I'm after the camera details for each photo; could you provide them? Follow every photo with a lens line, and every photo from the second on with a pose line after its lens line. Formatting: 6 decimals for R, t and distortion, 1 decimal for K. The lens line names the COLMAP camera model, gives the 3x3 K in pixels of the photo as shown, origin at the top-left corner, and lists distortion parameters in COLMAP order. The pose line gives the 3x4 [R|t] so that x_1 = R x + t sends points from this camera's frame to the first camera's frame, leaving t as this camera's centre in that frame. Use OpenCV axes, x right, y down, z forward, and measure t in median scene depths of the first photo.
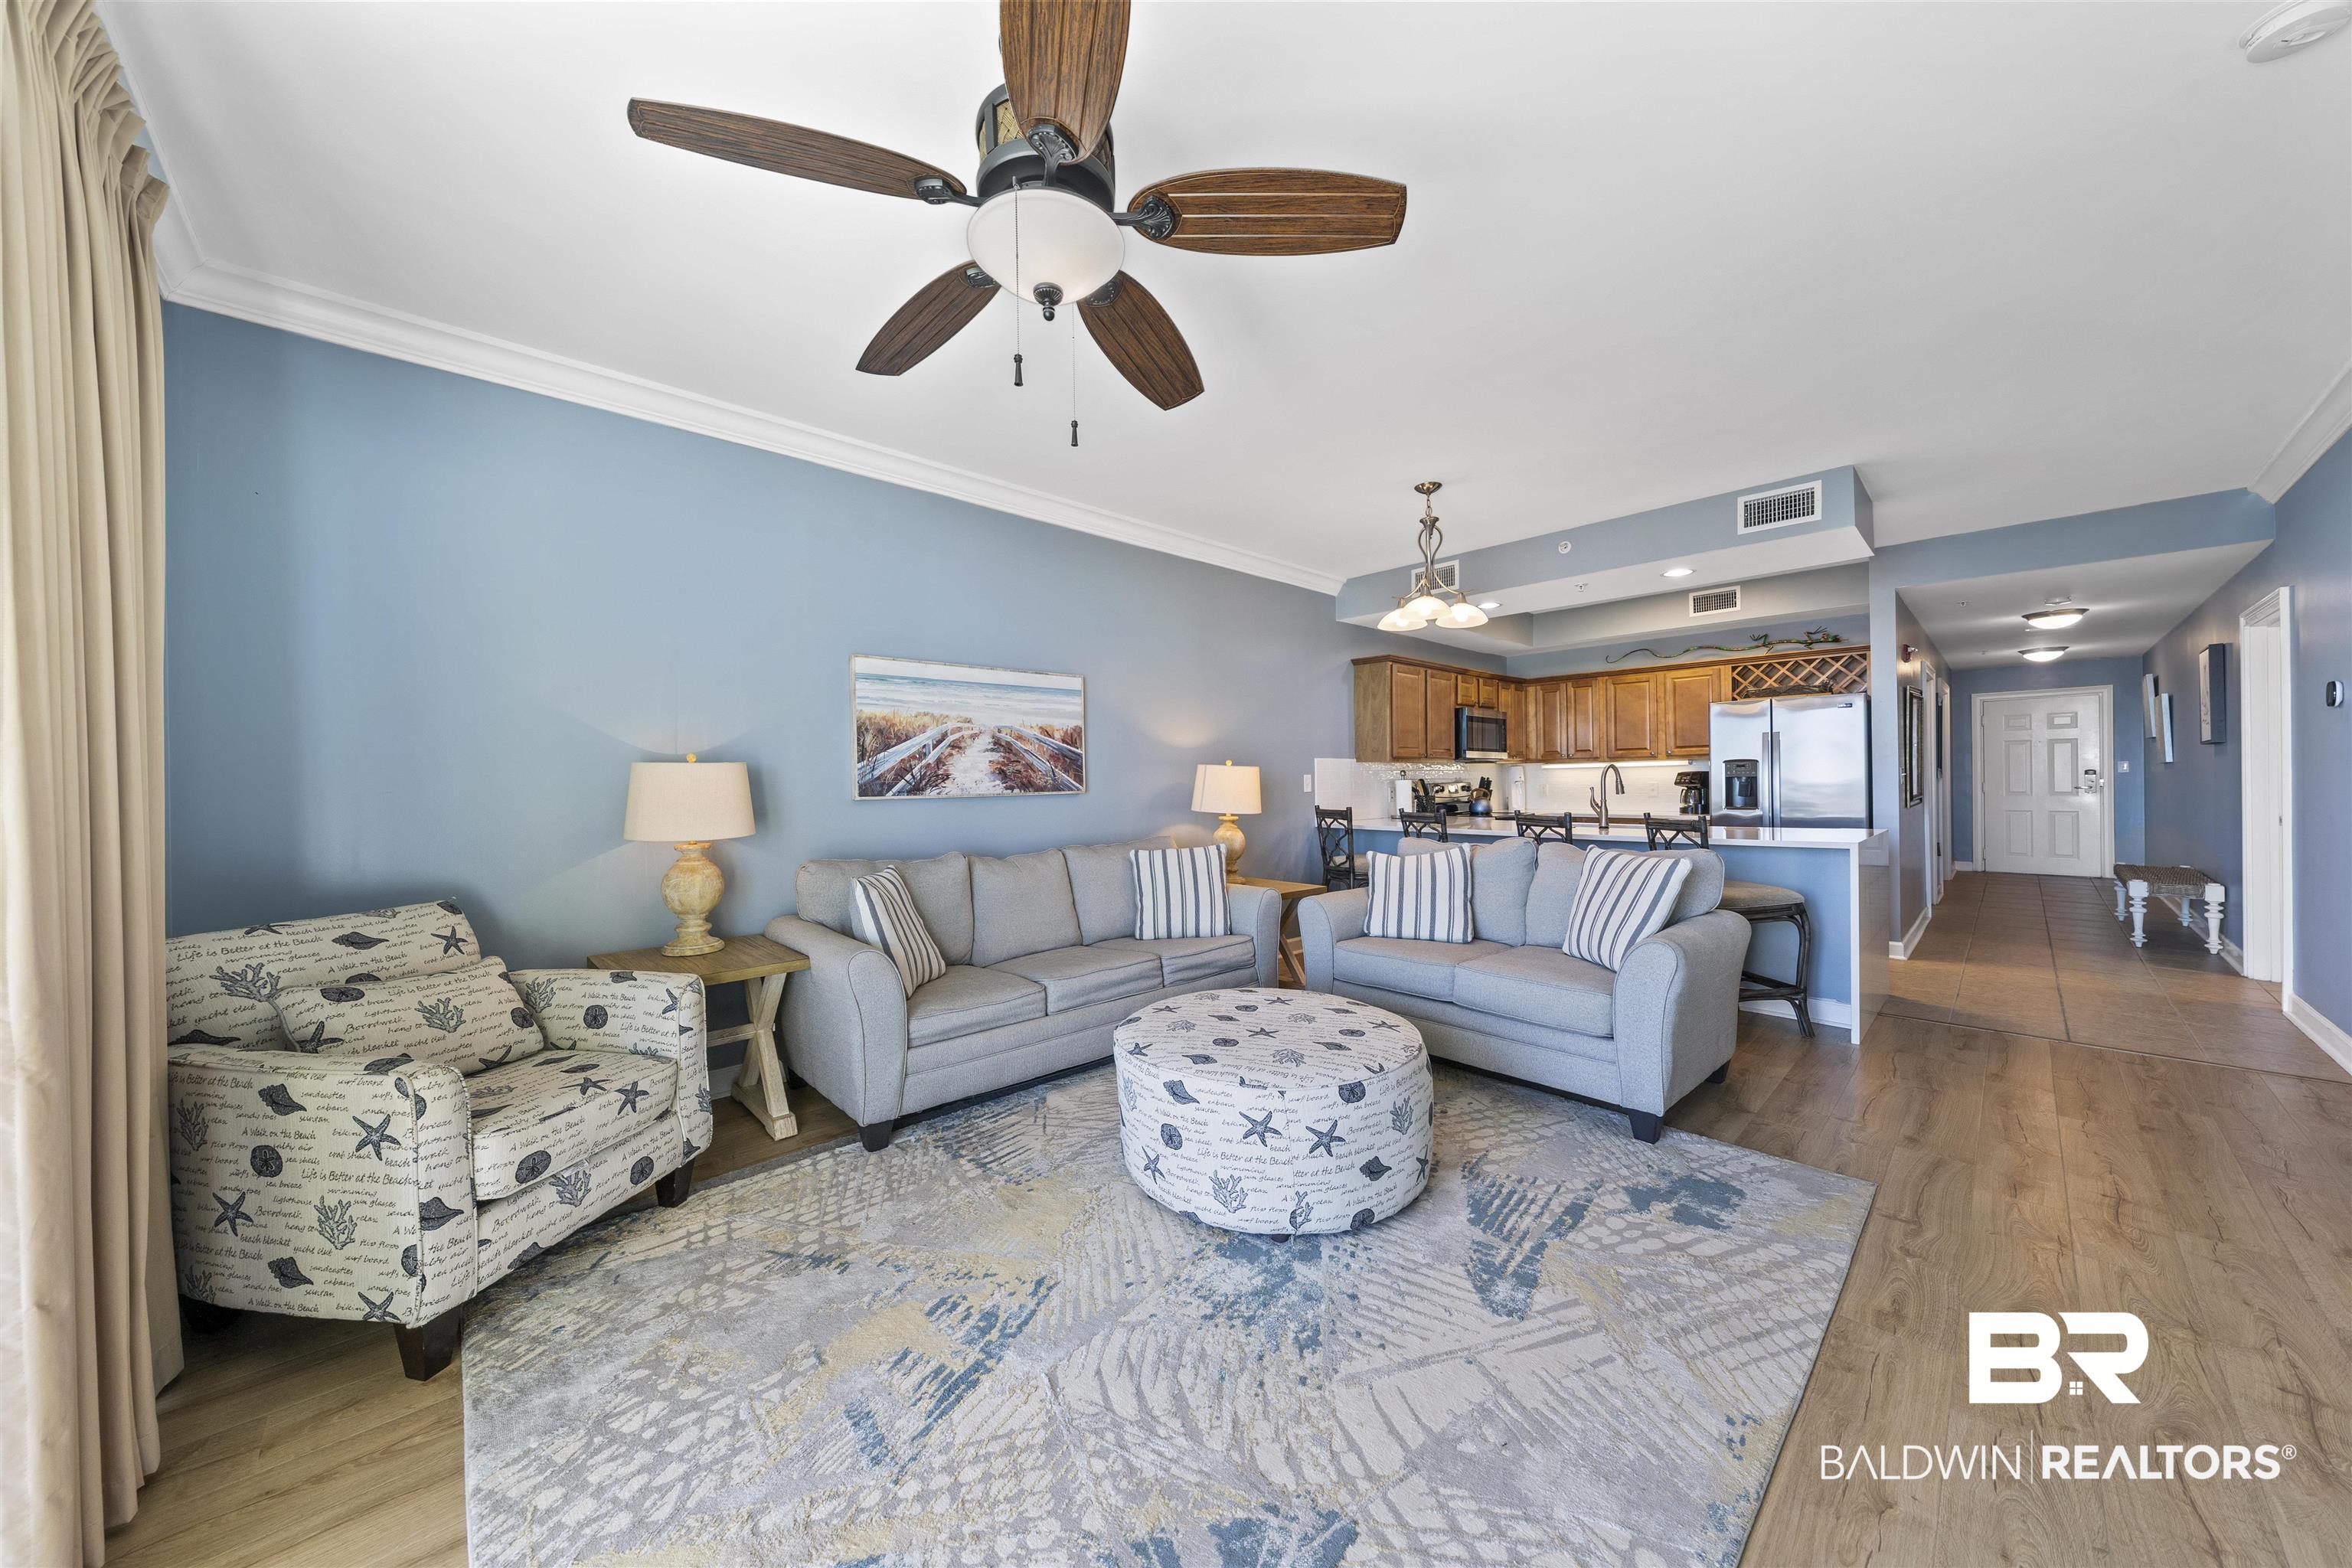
lens RADIAL K [[801.6, 0, 1156.2], [0, 801.6, 784.6], [0, 0, 1]] dist [-0.007813, 0.000892]
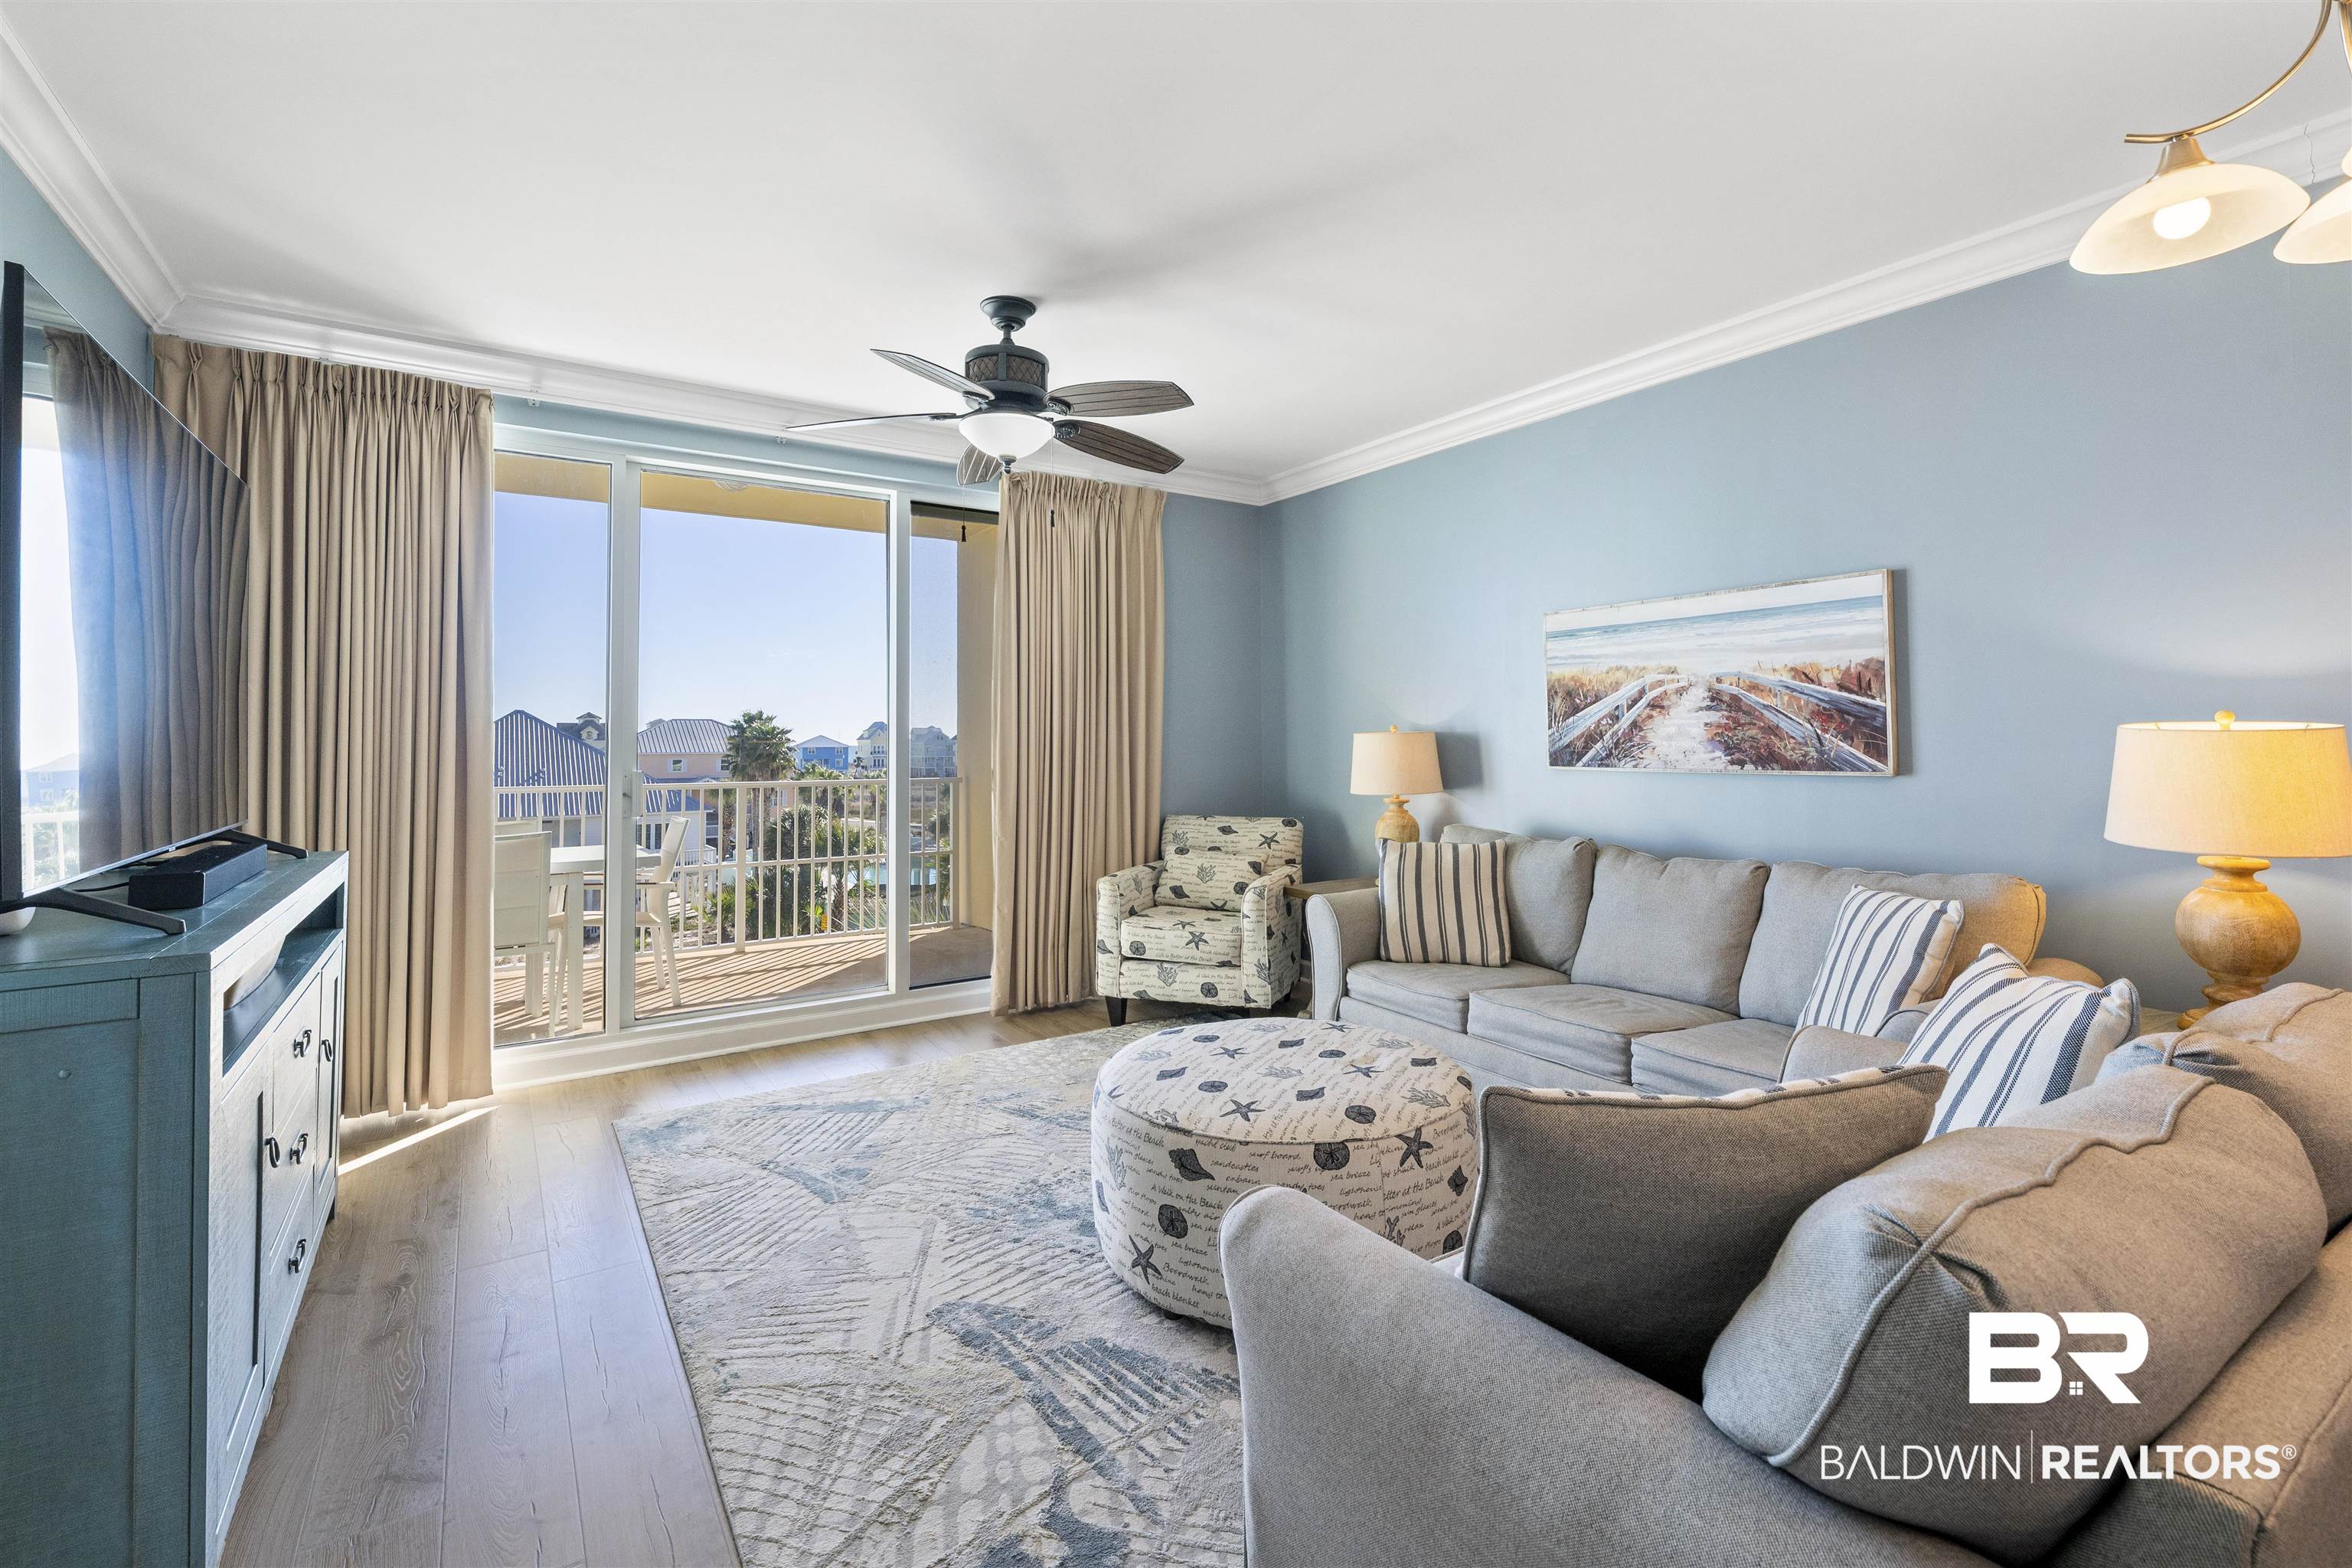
lens RADIAL K [[1019.5, 0, 1215.6], [0, 1019.5, 720.5], [0, 0, 1]] dist [-0.011159, -0.000086]
pose [[-0.129273, -0.005423, -0.991594, 0.789342], [0.000126, 0.999985, -0.005486, -0.028824], [0.991609, -0.000834, -0.129270, 0.720234]]
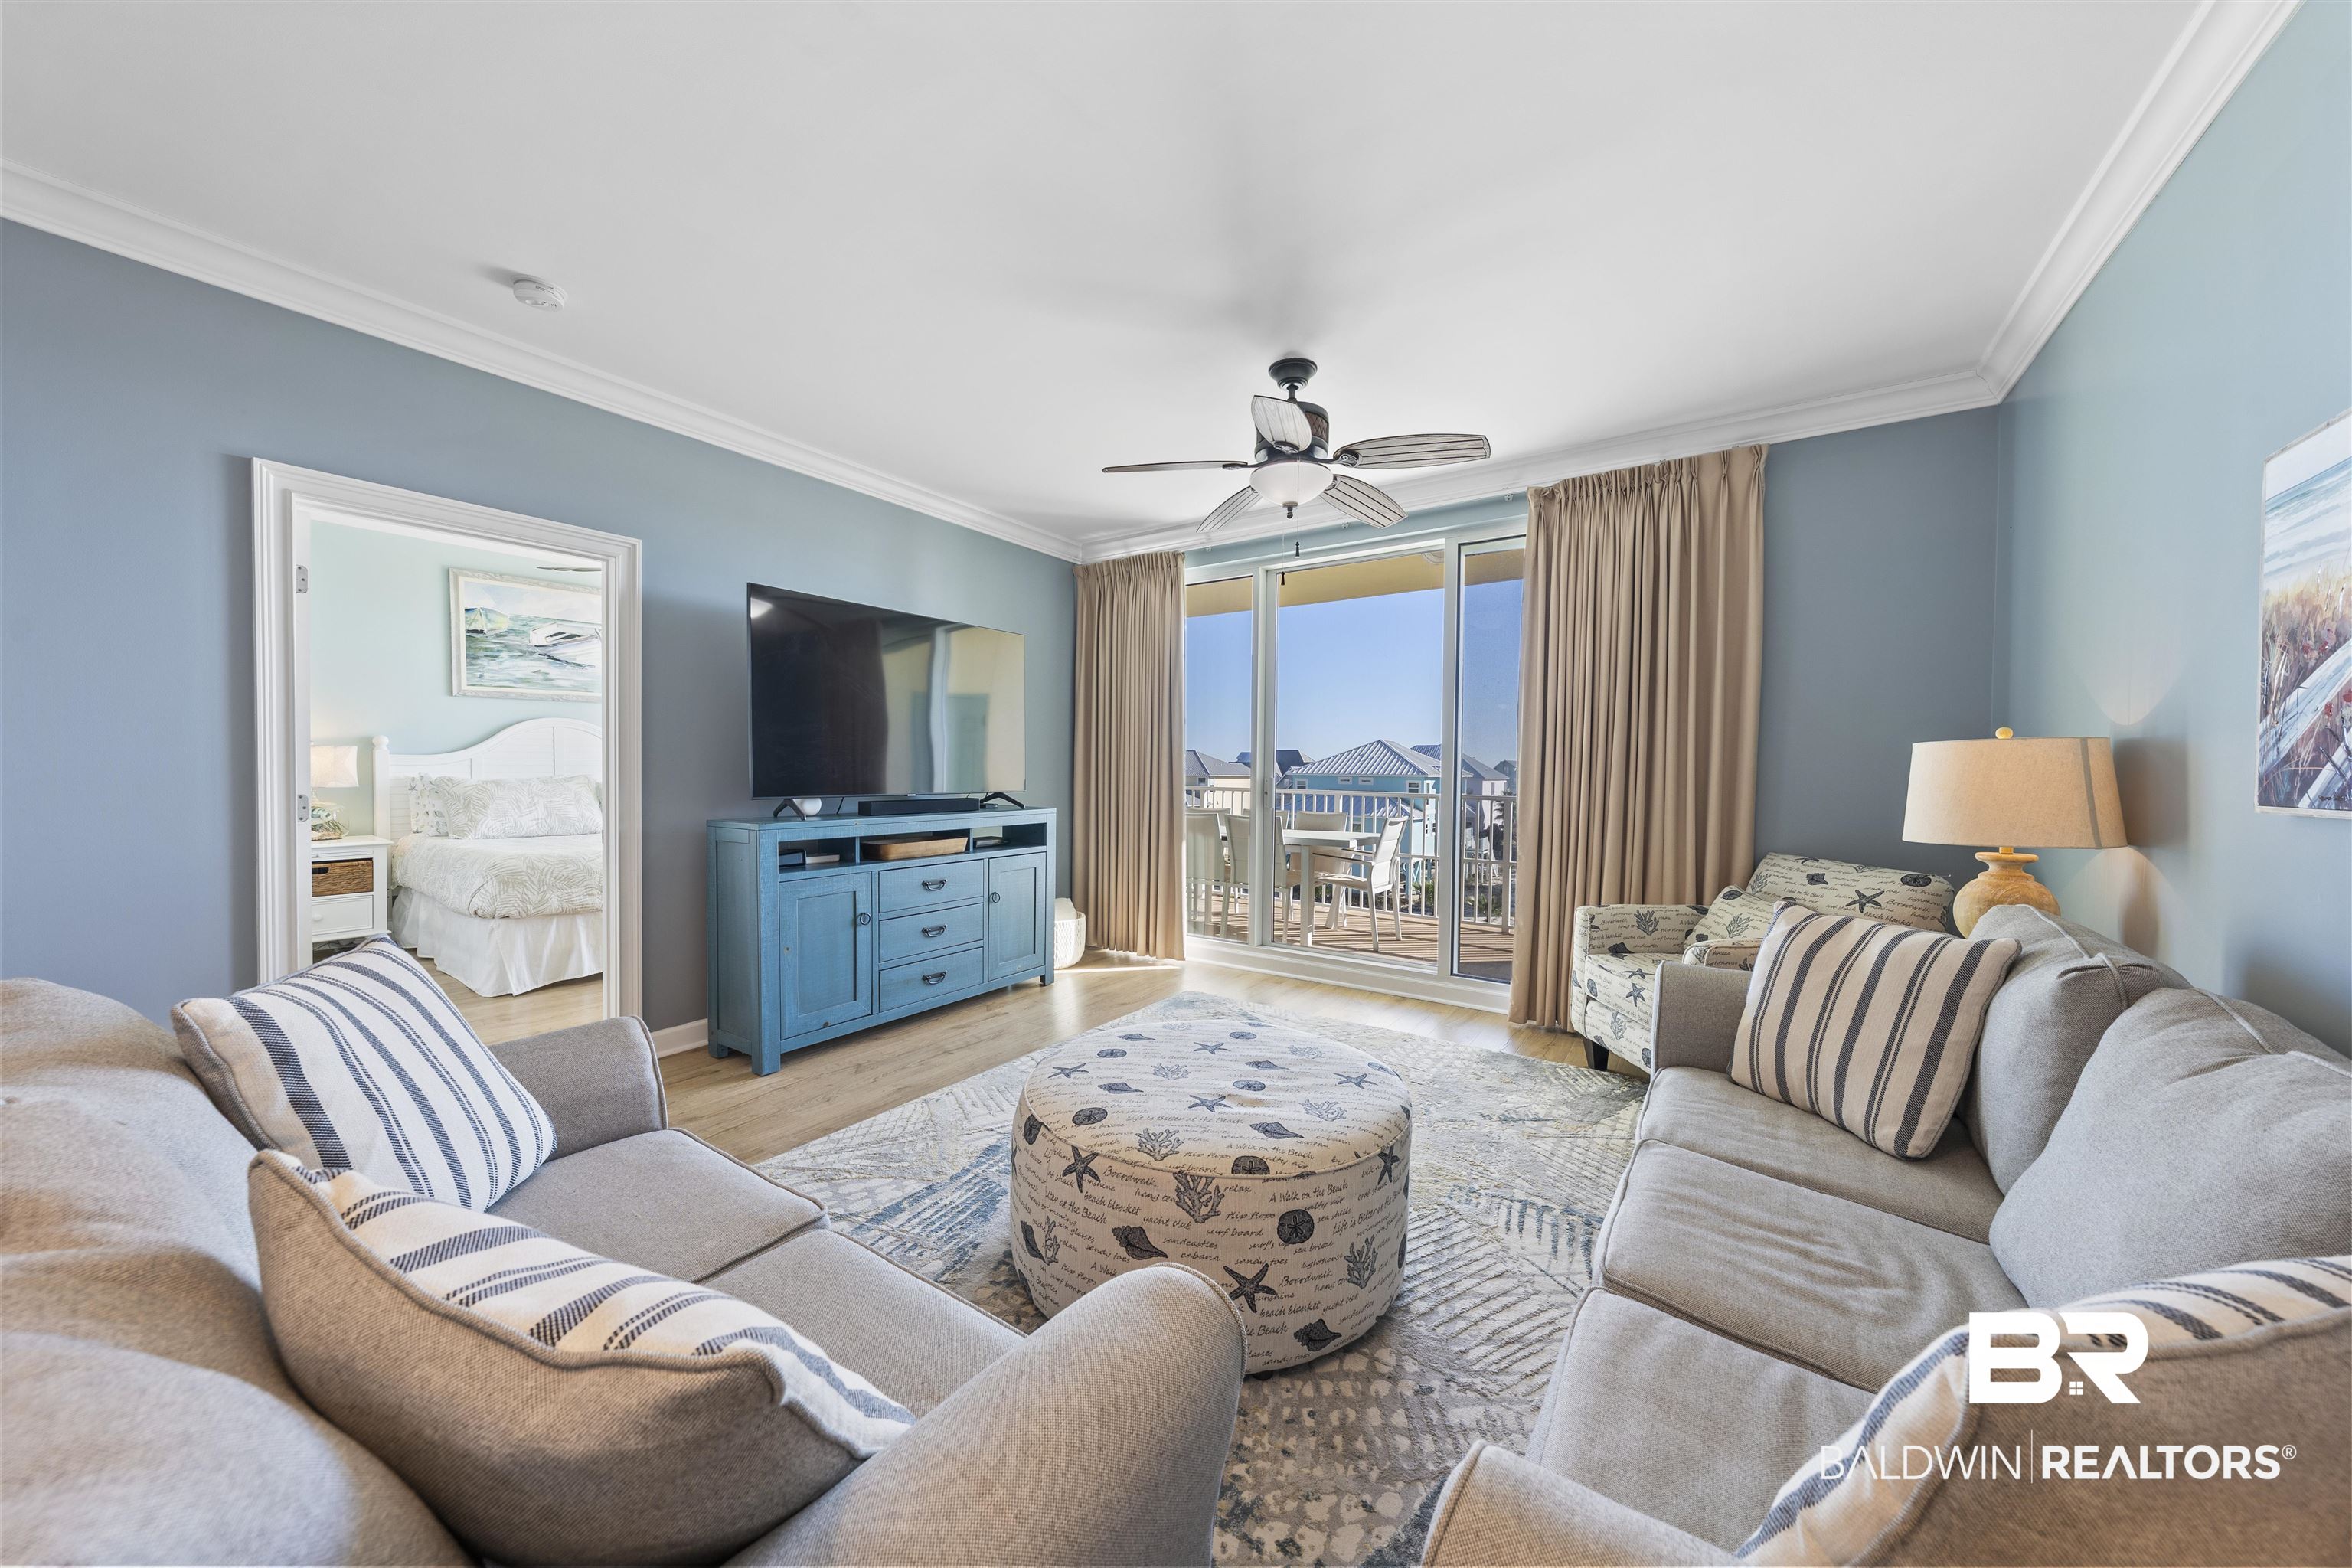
lens RADIAL K [[801.6, 0, 1170.1], [0, 801.6, 796.1], [0, 0, 1]] dist [-0.007813, 0.000892]
pose [[-0.972188, 0.009241, -0.234021, 0.245688], [-0.000726, 0.999098, 0.042469, -0.005992], [0.234202, 0.041458, -0.971304, 1.181253]]
